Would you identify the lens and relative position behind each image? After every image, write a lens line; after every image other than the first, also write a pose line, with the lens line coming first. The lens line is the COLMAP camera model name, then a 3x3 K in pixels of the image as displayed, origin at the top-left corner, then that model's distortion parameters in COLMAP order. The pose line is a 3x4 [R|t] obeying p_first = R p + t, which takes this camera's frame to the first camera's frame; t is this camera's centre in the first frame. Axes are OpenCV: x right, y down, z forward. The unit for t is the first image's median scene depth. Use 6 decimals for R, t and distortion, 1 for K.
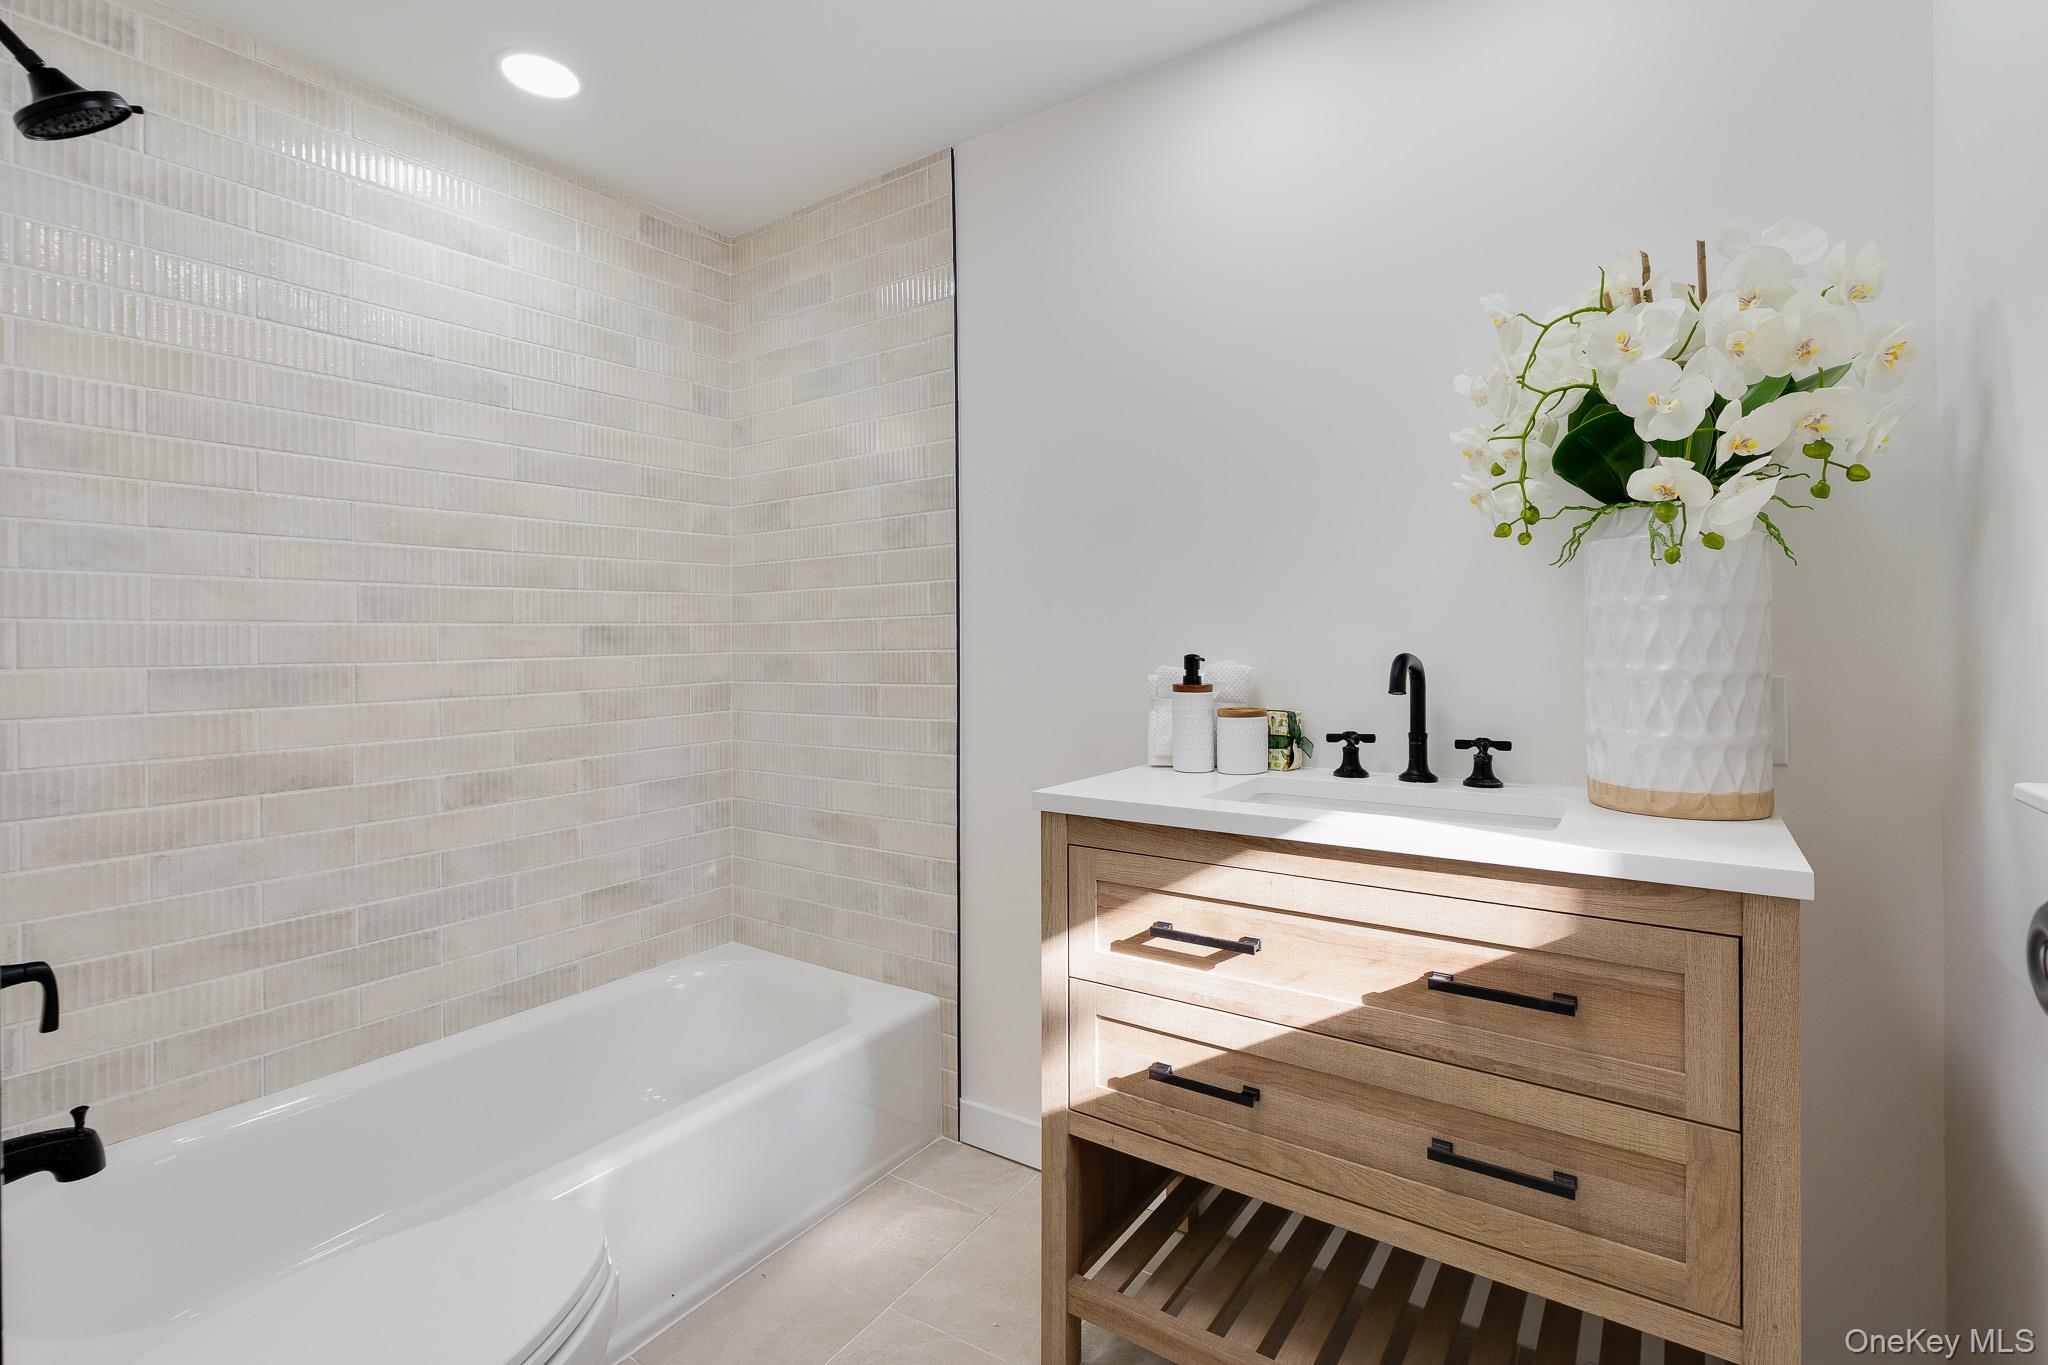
lens RADIAL K [[936.5, 0, 1018.4], [0, 936.5, 647.6], [0, 0, 1]] dist [-0.002028, 0.000774]
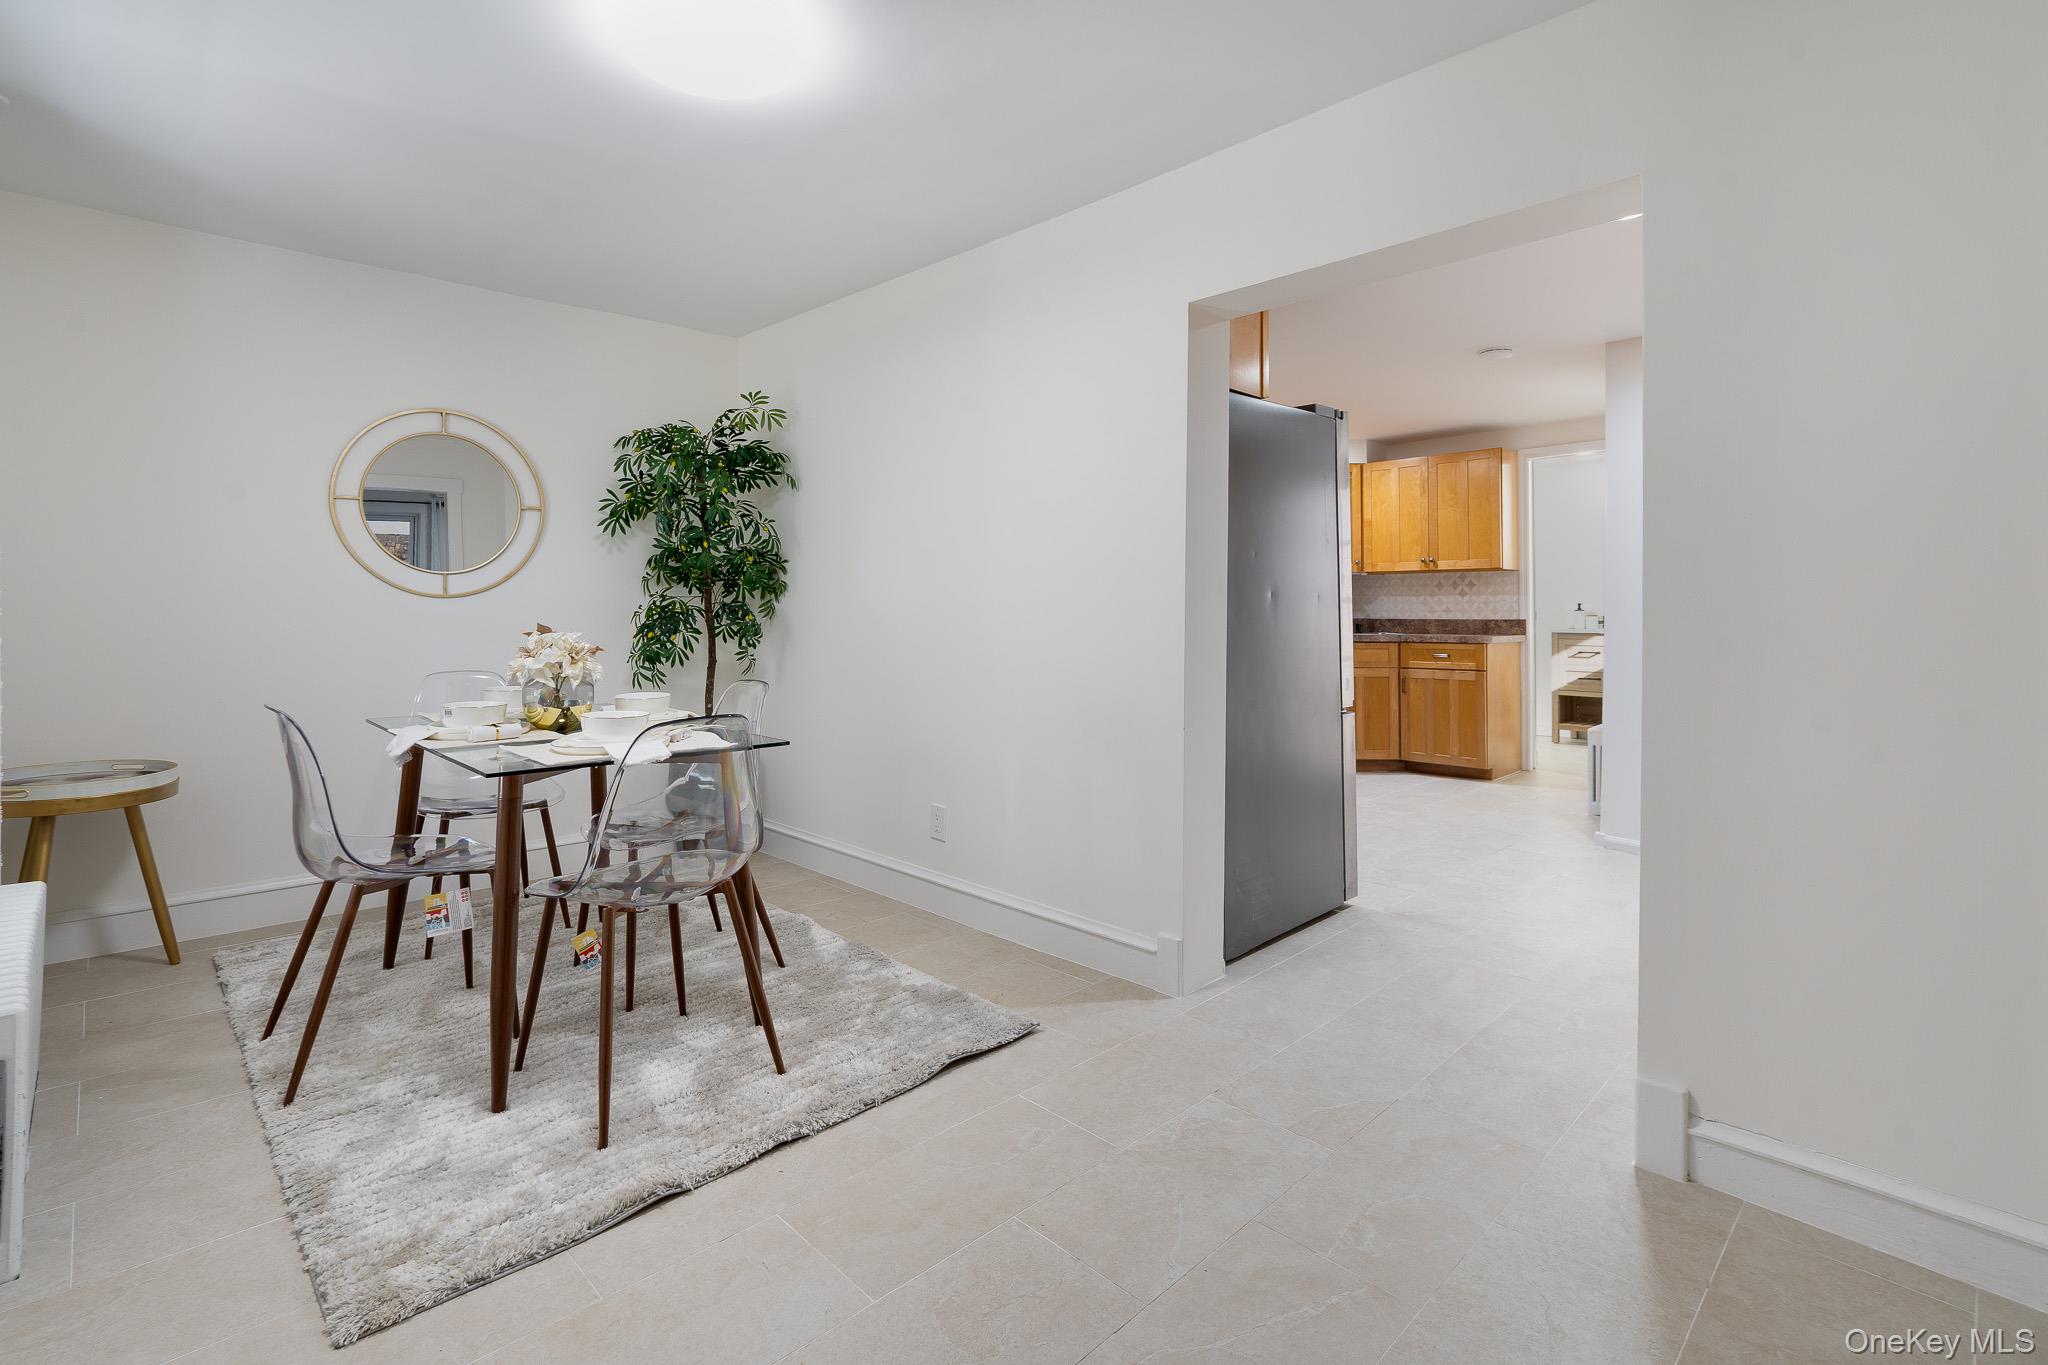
lens RADIAL K [[972.1, 0, 1019.7], [0, 972.1, 599.9], [0, 0, 1]] dist [0.001104, 0.000324]
pose [[0.979603, 0.007350, -0.200810, -1.987953], [-0.011798, 0.999711, -0.020964, 0.160560], [0.200598, 0.022905, 0.979406, -5.418417]]
